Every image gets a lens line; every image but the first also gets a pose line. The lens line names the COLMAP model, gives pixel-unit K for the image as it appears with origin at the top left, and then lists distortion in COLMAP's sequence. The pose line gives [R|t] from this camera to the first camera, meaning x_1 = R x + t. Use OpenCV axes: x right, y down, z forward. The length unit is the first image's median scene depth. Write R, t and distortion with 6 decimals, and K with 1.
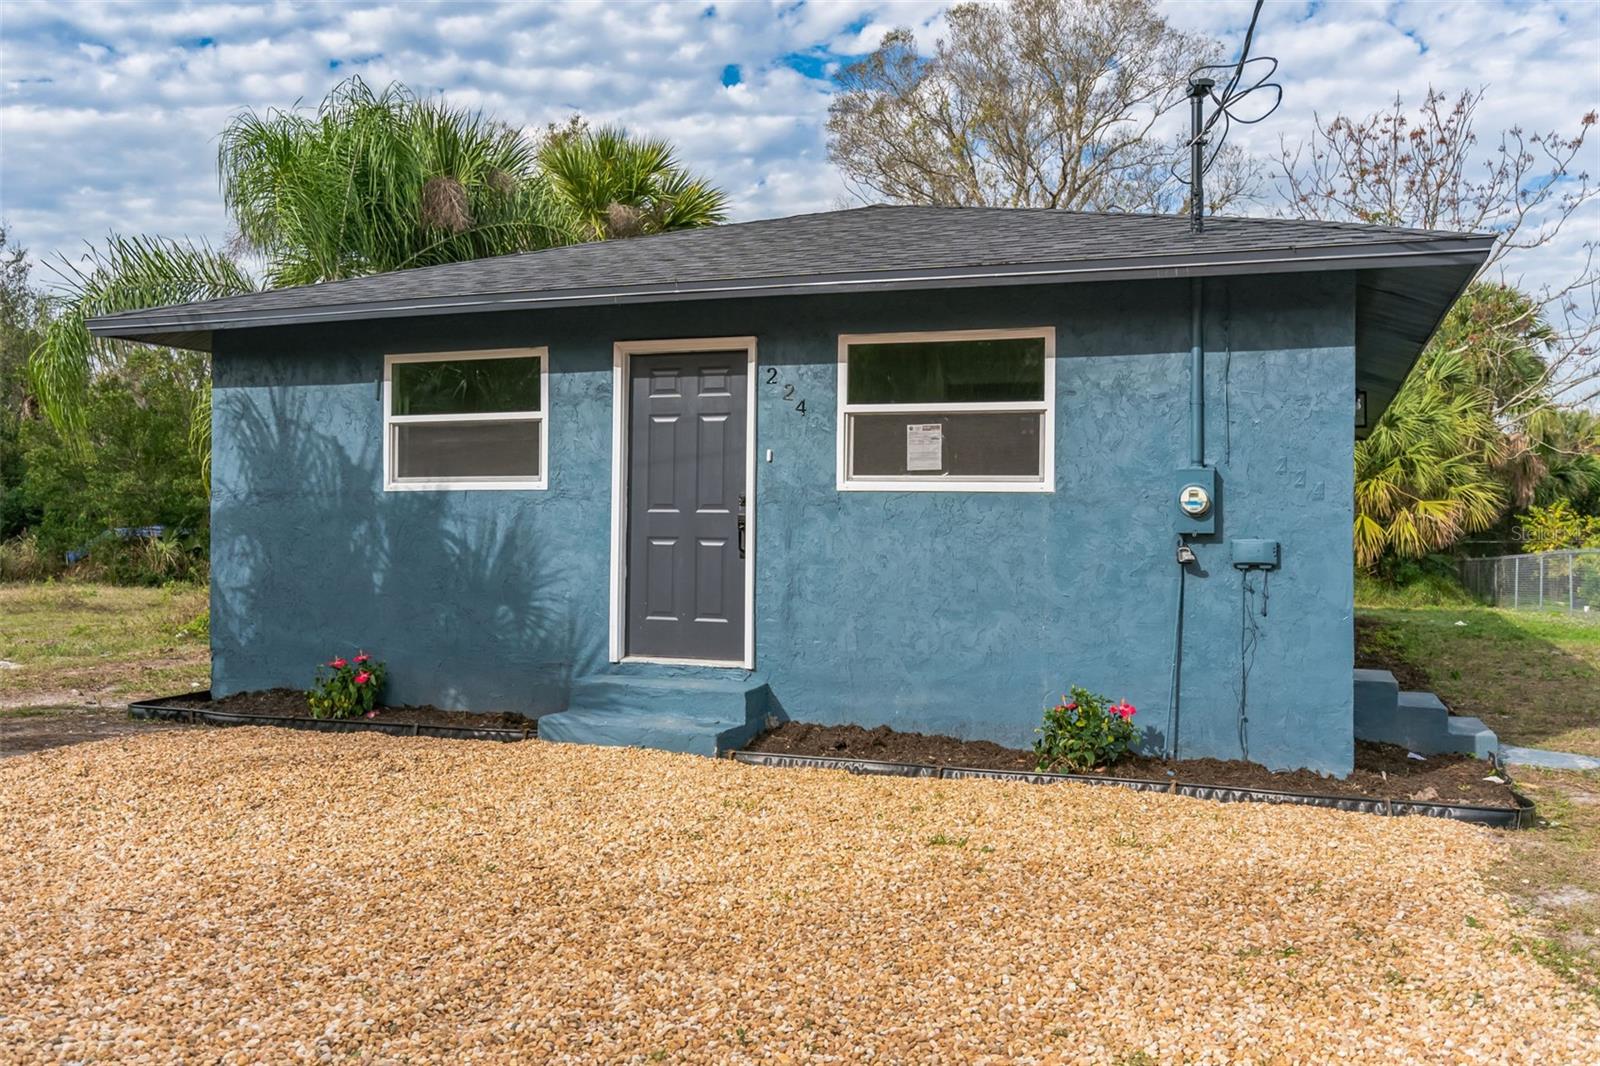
lens RADIAL K [[1333.9, 0, 791.6], [0, 1333.9, 518.8], [0, 0, 1]] dist [0.008433, -0.004694]
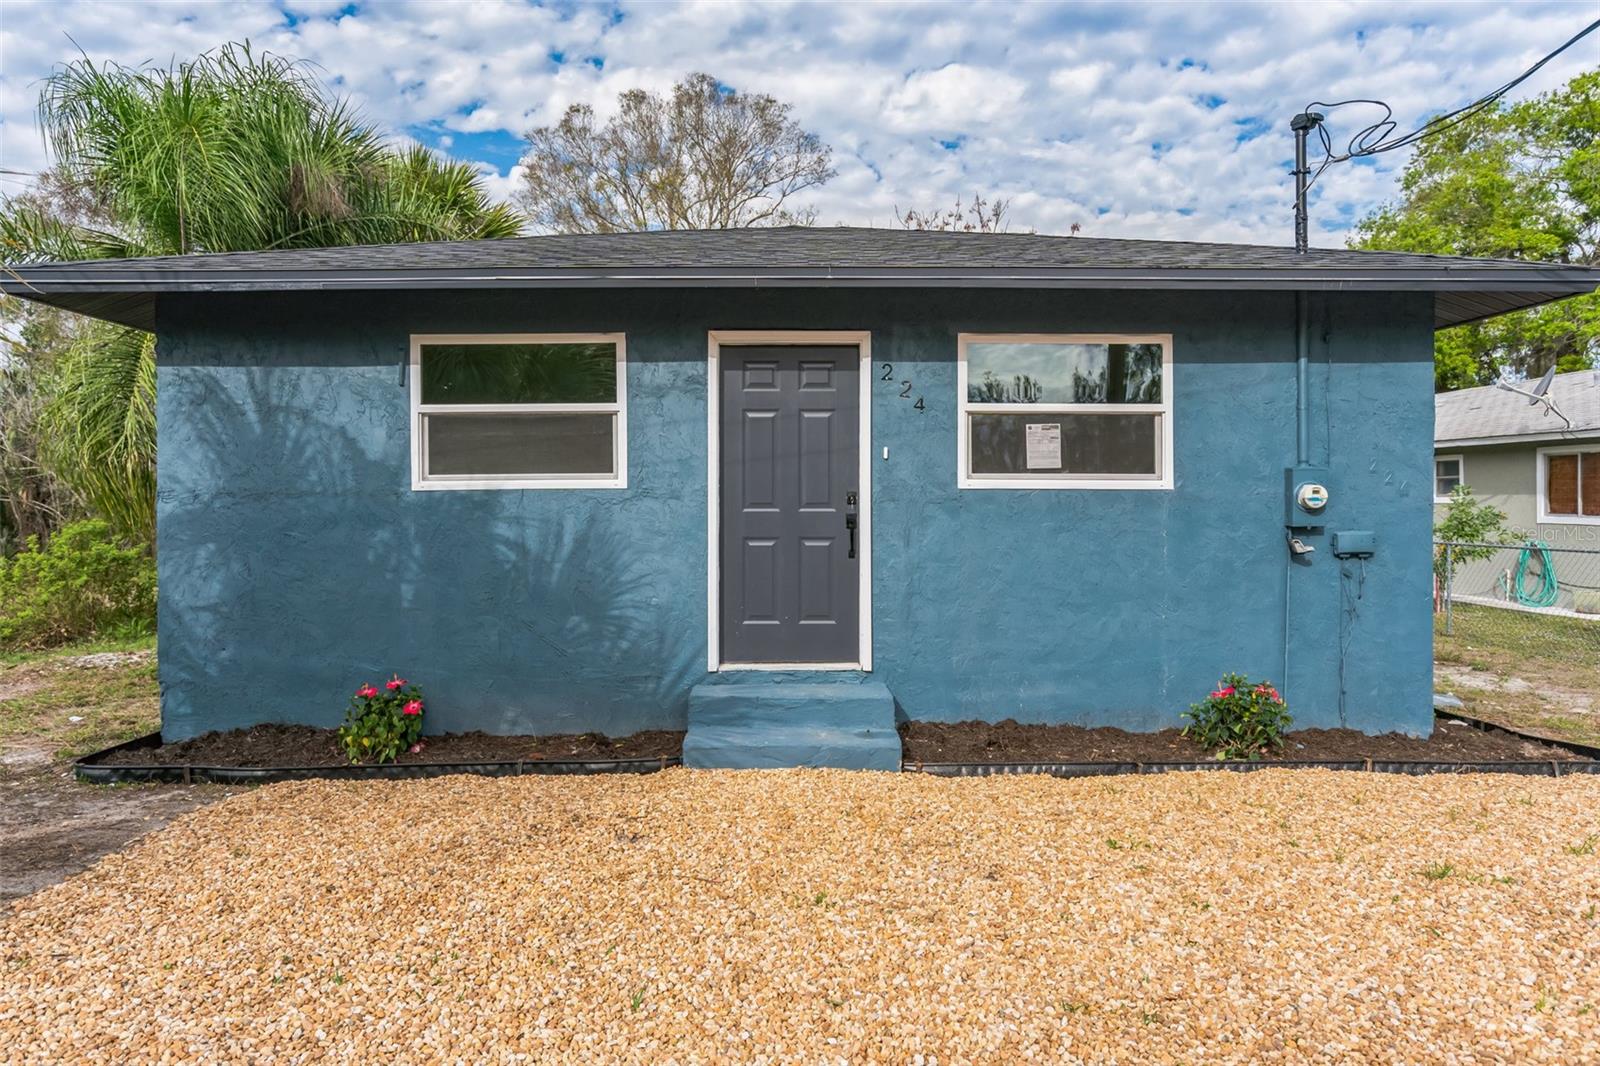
lens RADIAL K [[1017.9, 0, 801.0], [0, 1017.9, 516.4], [0, 0, 1]] dist [0.008924, -0.000355]
pose [[0.933437, -0.013061, 0.358503, -0.330431], [0.009579, 0.999888, 0.011489, -0.009567], [-0.358613, -0.007291, 0.933458, 0.306989]]
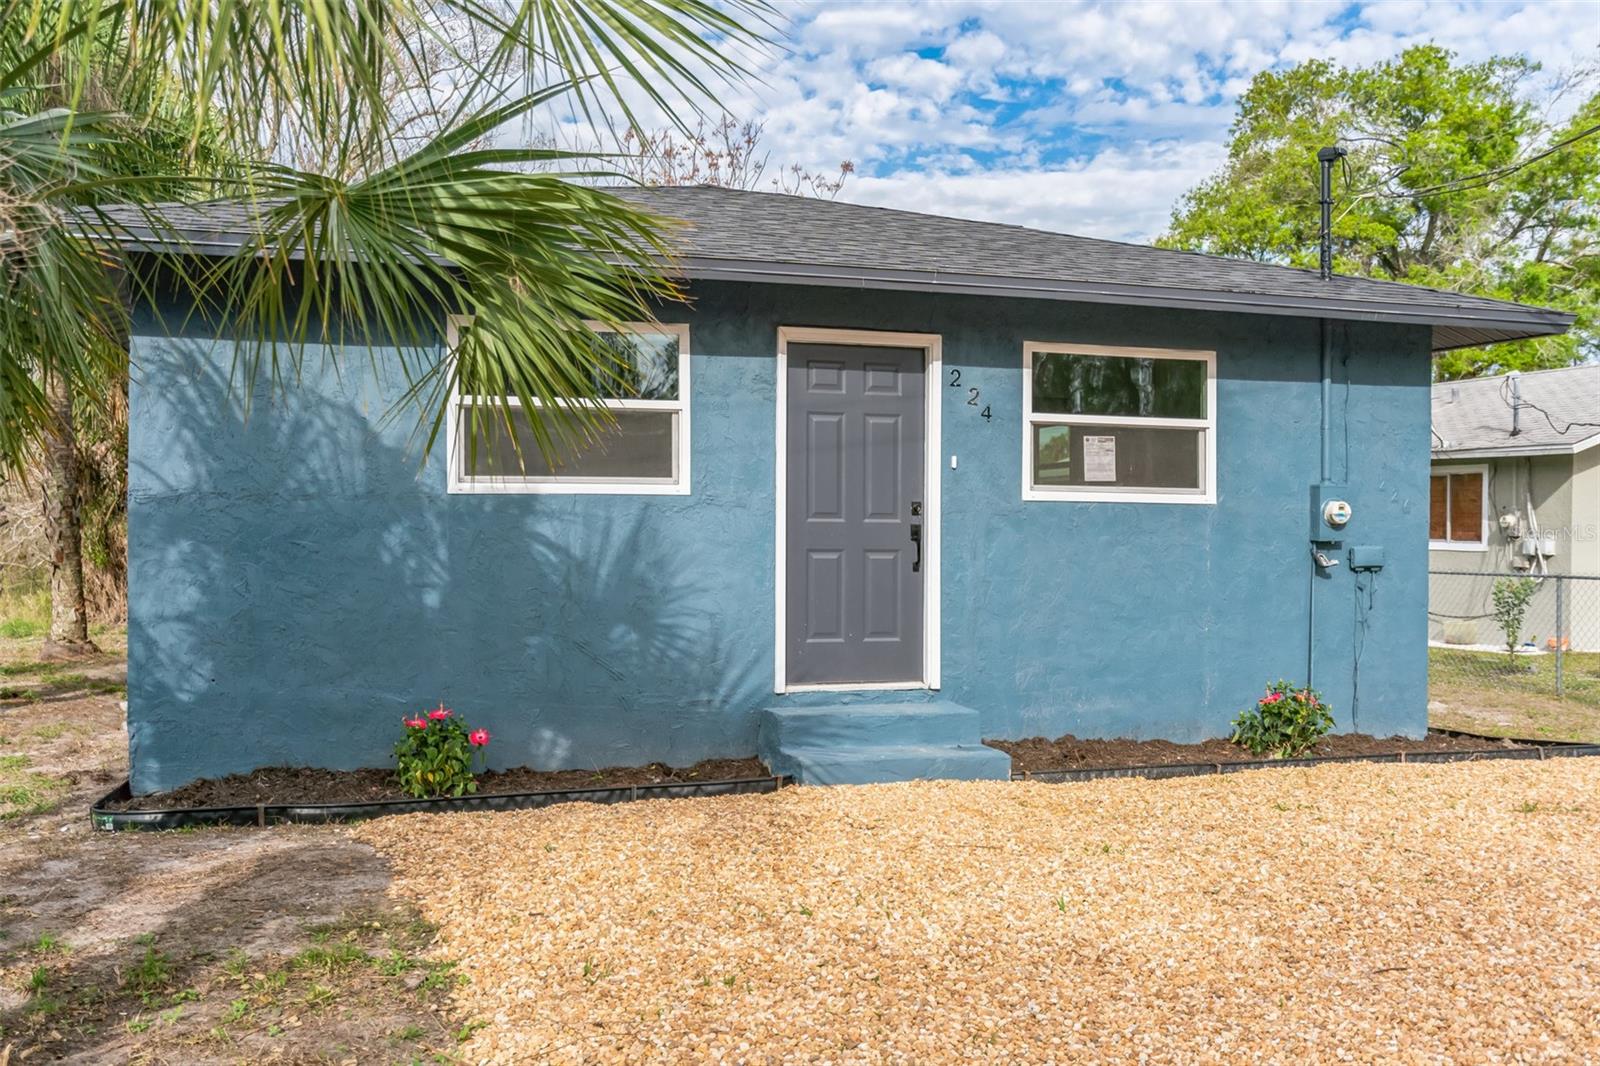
lens RADIAL K [[1453.4, 0, 804.0], [0, 1453.4, 546.0], [0, 0, 1]] dist [0.007981, -0.012791]
pose [[0.794903, -0.008663, 0.606675, -0.696775], [0.000277, 0.999903, 0.013915, -0.002181], [-0.606737, -0.010893, 0.794828, 0.233388]]
